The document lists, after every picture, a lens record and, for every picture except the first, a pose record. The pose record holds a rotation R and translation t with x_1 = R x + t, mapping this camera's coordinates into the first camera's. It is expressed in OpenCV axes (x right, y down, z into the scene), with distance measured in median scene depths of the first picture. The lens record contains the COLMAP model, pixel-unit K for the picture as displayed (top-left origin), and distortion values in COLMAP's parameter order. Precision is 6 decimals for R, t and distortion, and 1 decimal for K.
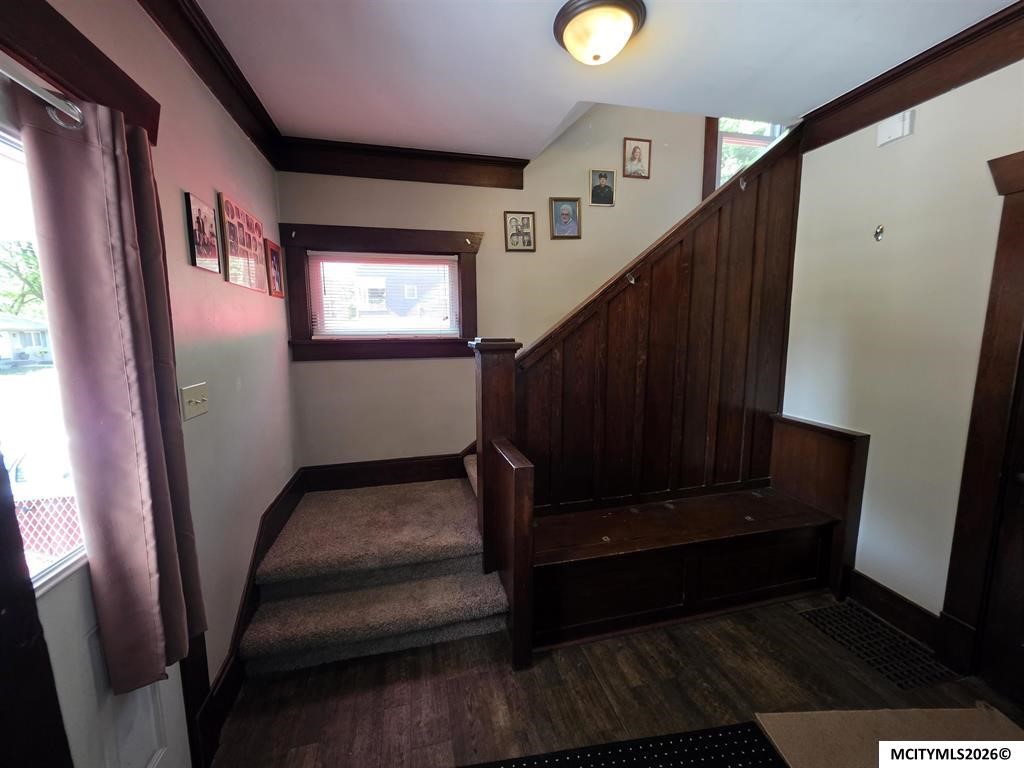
lens RADIAL K [[409.4, 0, 510.0], [0, 409.4, 384.5], [0, 0, 1]] dist [0.003767, 0.000198]
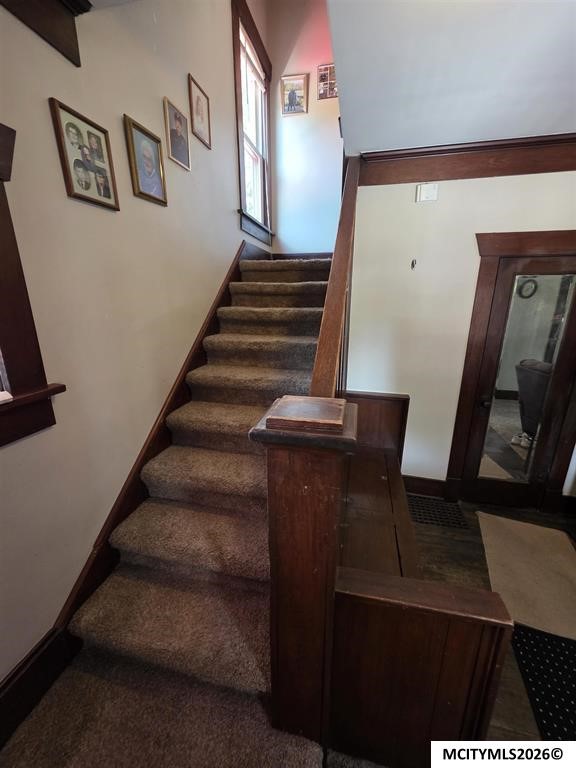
lens RADIAL K [[307.1, 0, 289.1], [0, 307.1, 382.3], [0, 0, 1]] dist [0.003767, 0.000198]
pose [[0.454536, -0.226785, 0.861374, -0.252387], [0.112444, 0.973918, 0.197080, -0.154824], [-0.883602, 0.007277, 0.468182, 0.604941]]
